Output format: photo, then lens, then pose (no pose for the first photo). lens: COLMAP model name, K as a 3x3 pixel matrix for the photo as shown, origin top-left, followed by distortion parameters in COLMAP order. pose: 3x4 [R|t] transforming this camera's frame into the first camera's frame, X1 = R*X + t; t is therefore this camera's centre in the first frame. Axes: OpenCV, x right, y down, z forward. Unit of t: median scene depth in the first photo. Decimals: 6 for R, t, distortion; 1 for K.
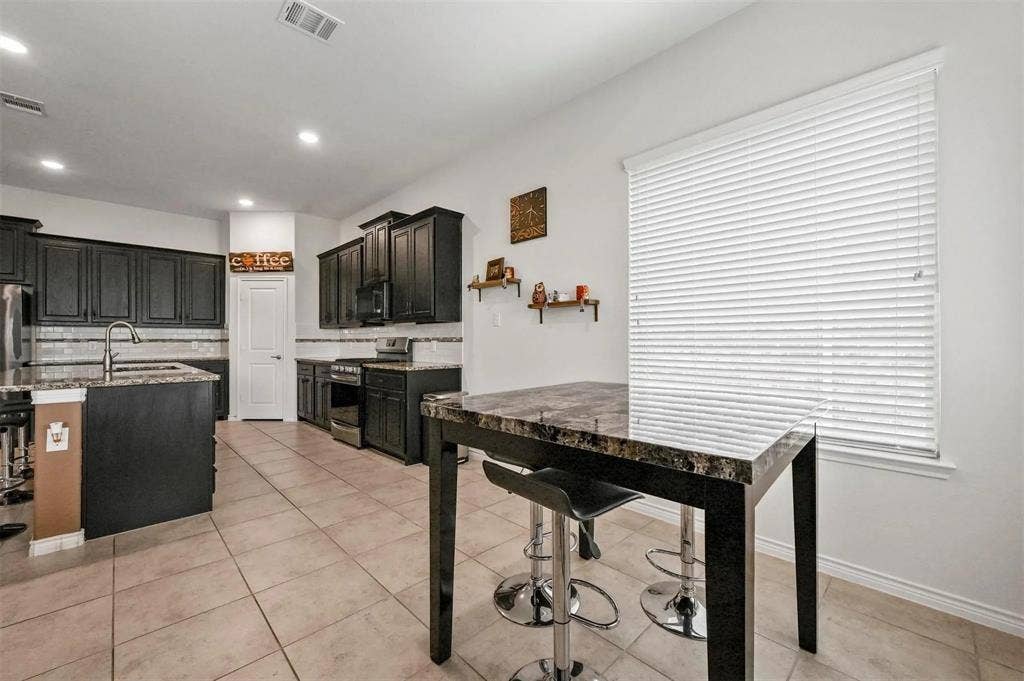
lens RADIAL K [[404.8, 0, 512.0], [0, 404.8, 340.5], [0, 0, 1]] dist [-0.002680, -0.000332]
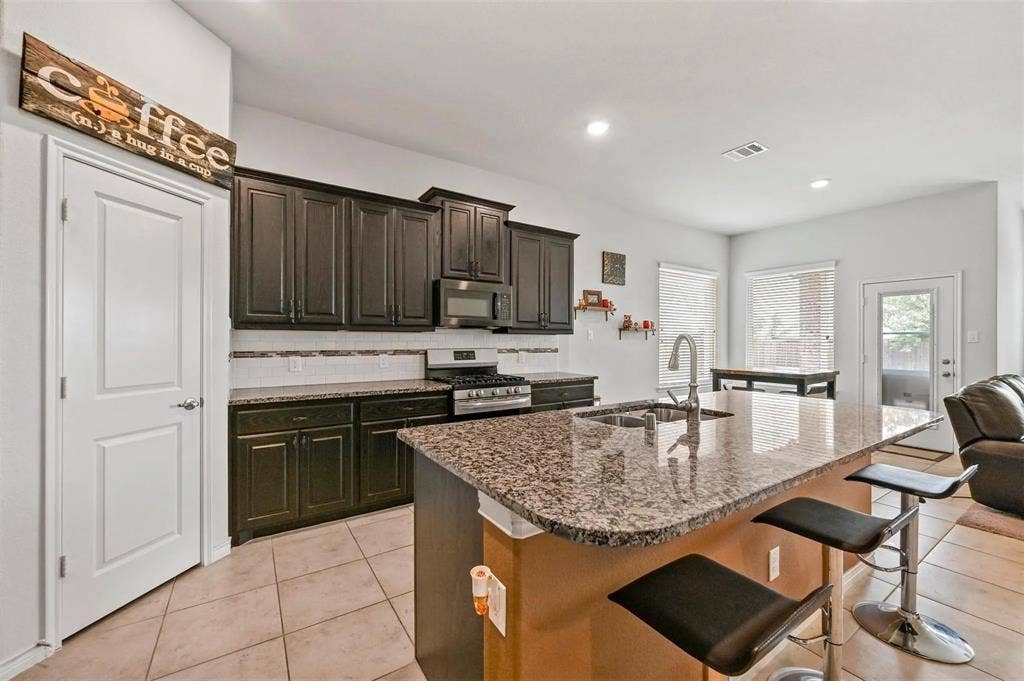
lens RADIAL K [[404.8, 0, 512.0], [0, 404.8, 340.5], [0, 0, 1]] dist [-0.002680, -0.000332]
pose [[0.190436, 0.002113, 0.981697, -1.098938], [-0.006217, 0.999980, -0.000947, -0.024134], [-0.981680, -0.005923, 0.190445, 0.785694]]
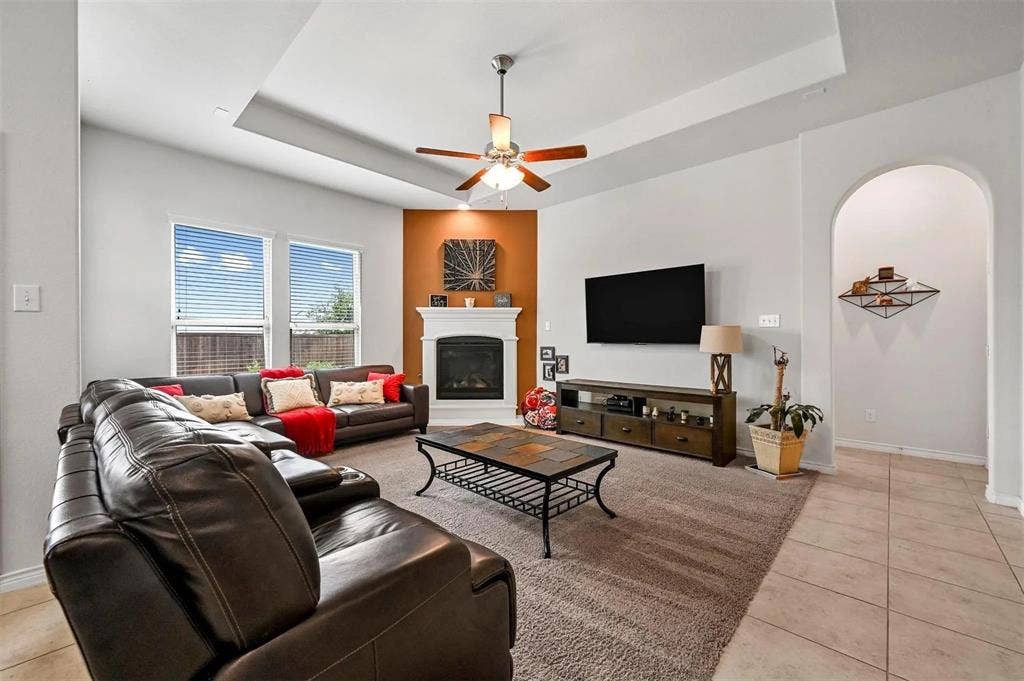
lens RADIAL K [[404.8, 0, 512.0], [0, 404.8, 340.5], [0, 0, 1]] dist [-0.002680, -0.000332]
pose [[-0.998622, 0.001121, -0.052466, -0.444529], [0.001103, 0.999999, 0.000370, -0.000566], [0.052467, 0.000311, -0.998623, 0.343014]]
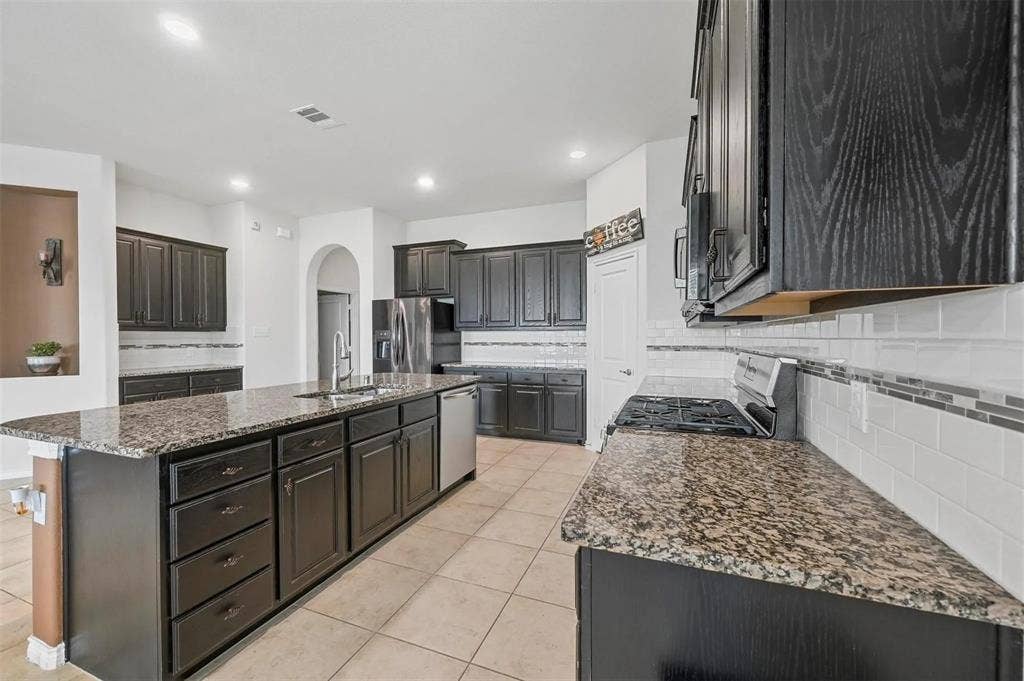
lens RADIAL K [[403.2, 0, 509.6], [0, 403.2, 342.2], [0, 0, 1]] dist [-0.011454, 0.006006]
pose [[0.410214, 0.014929, -0.911867, -0.061987], [0.004388, 0.999822, 0.018342, -0.026694], [0.911979, -0.011526, 0.410076, 0.676469]]
